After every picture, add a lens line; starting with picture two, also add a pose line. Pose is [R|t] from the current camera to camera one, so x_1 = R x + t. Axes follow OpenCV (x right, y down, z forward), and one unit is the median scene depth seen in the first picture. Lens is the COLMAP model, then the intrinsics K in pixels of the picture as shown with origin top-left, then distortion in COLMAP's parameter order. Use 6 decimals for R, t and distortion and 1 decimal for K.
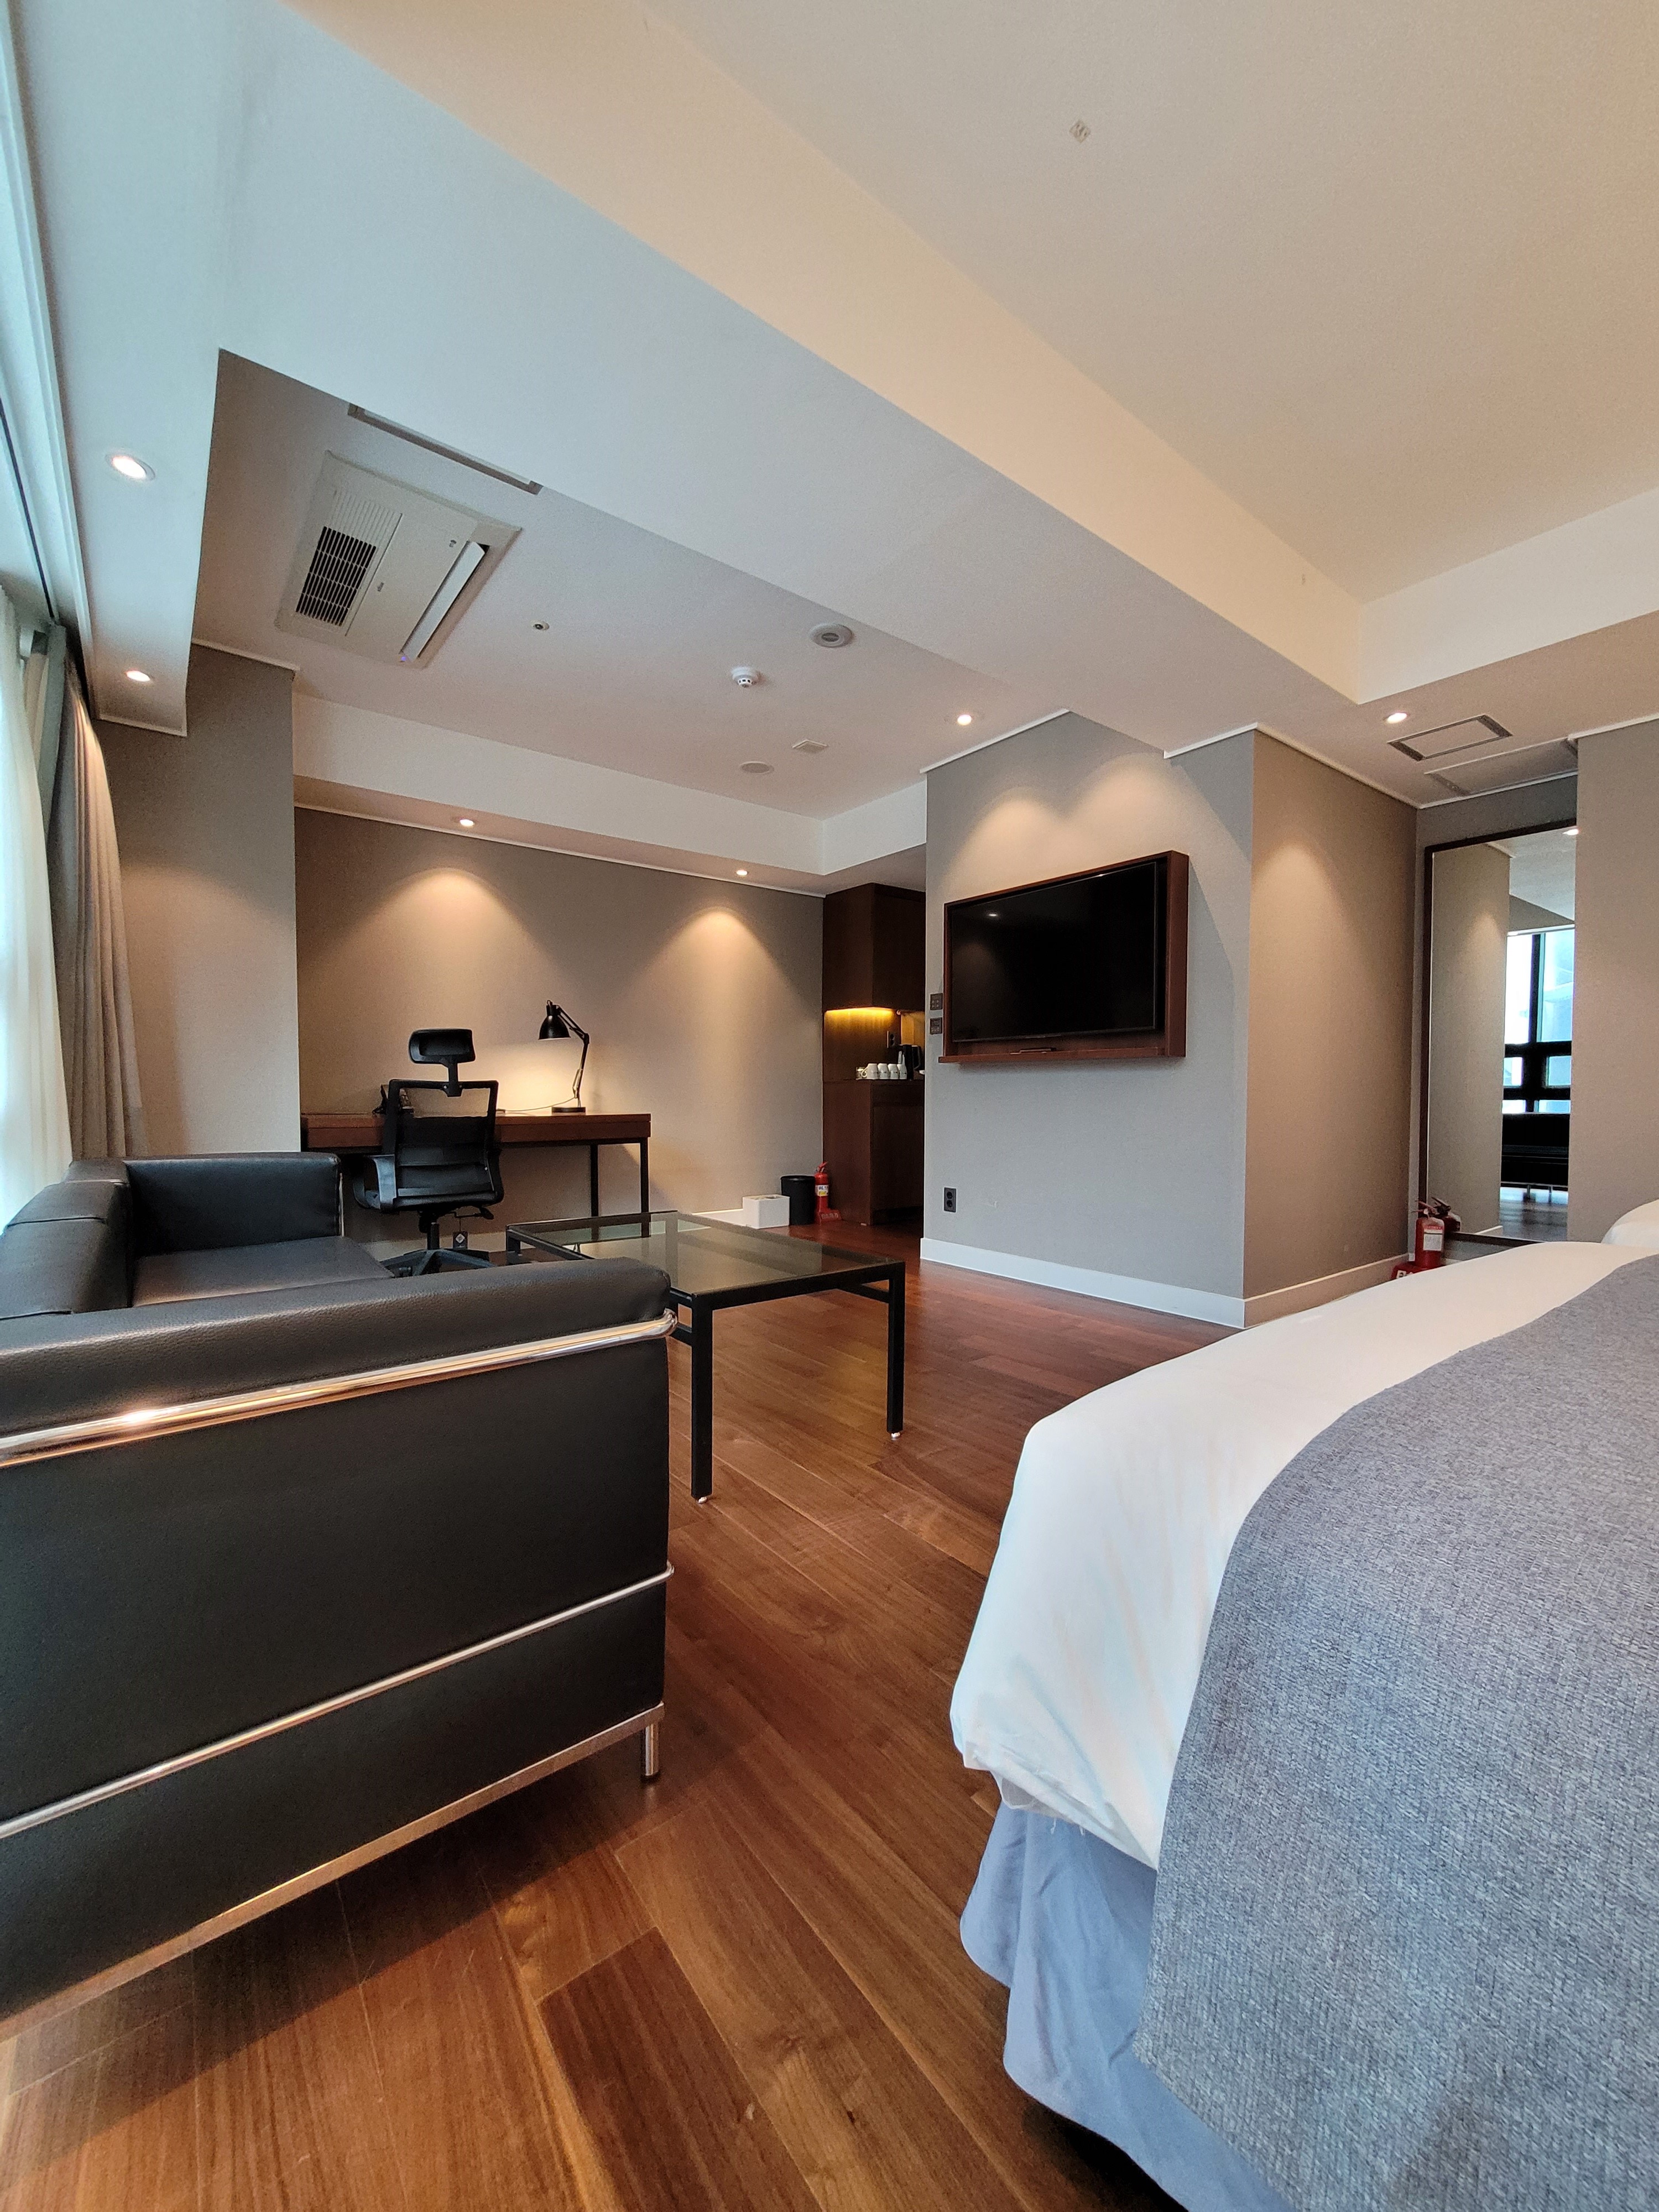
lens RADIAL K [[879.0, 0, 850.3], [0, 879.0, 1113.2], [0, 0, 1]] dist [-0.002949, 0.002555]
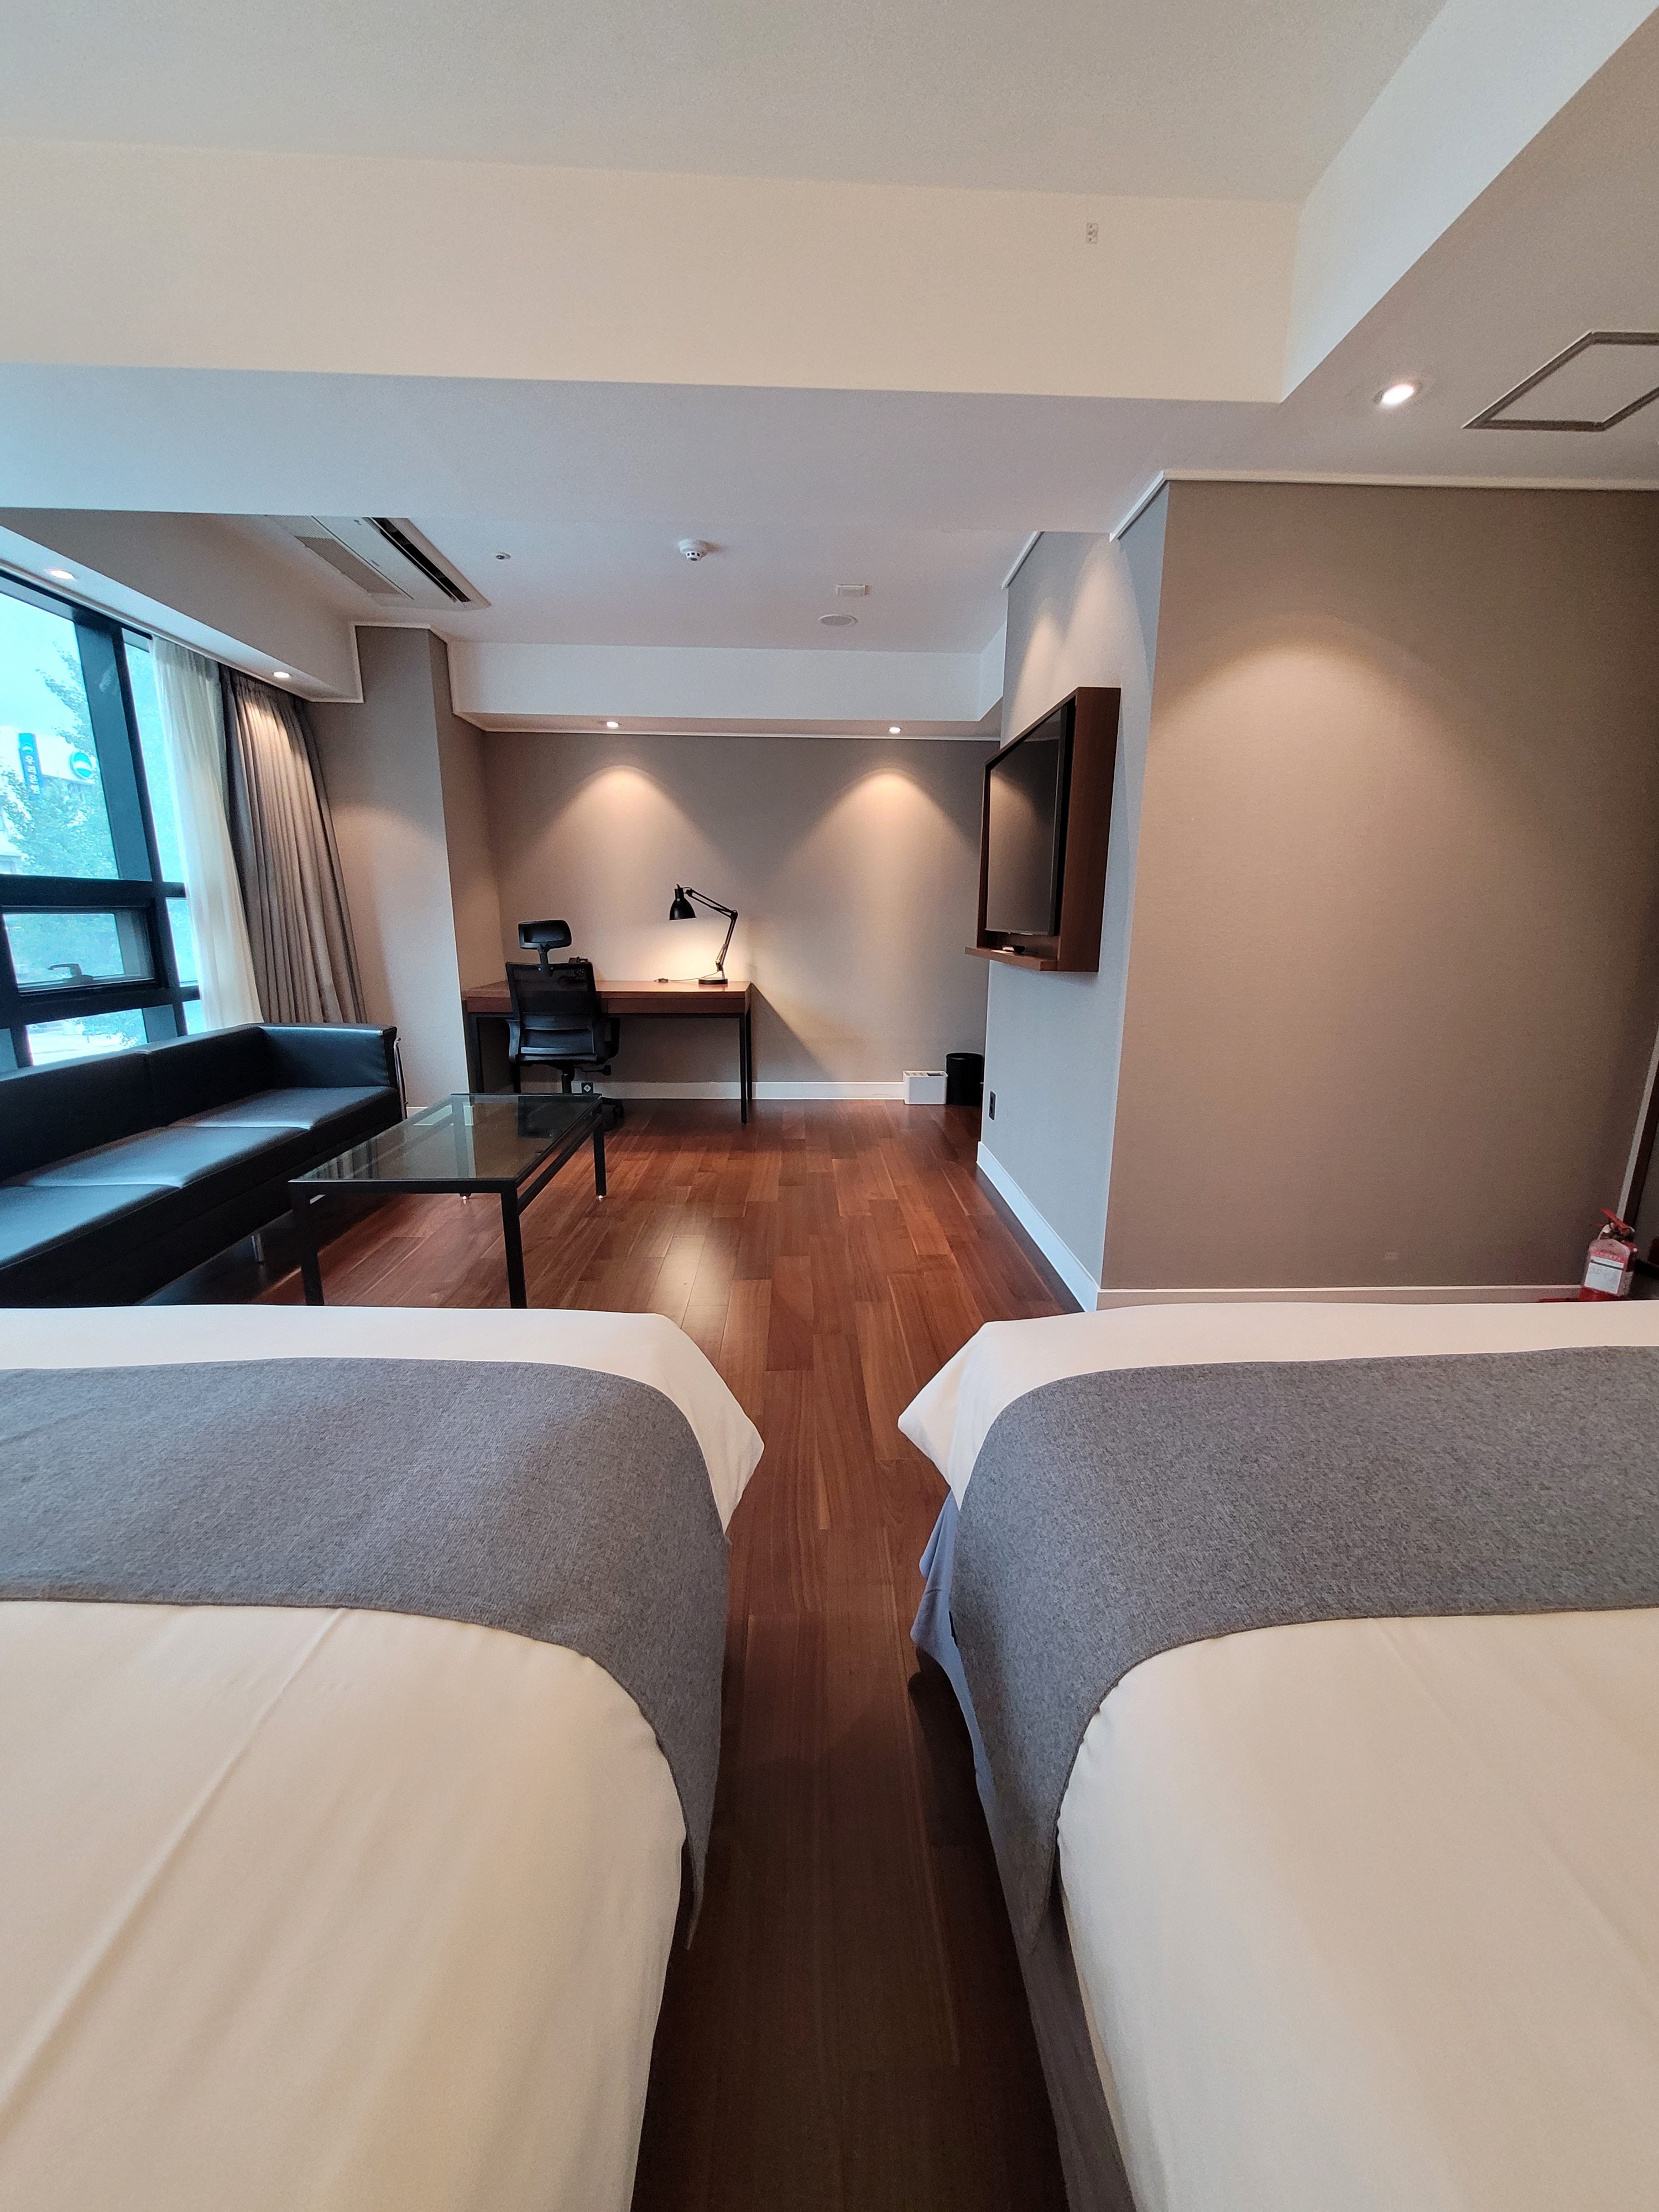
lens RADIAL K [[879.0, 0, 850.3], [0, 879.0, 1113.2], [0, 0, 1]] dist [-0.002949, 0.002555]
pose [[0.813806, 0.132788, -0.565762, 0.503469], [-0.020964, 0.979619, 0.199768, -0.070604], [0.580758, -0.150711, 0.800004, 0.191158]]
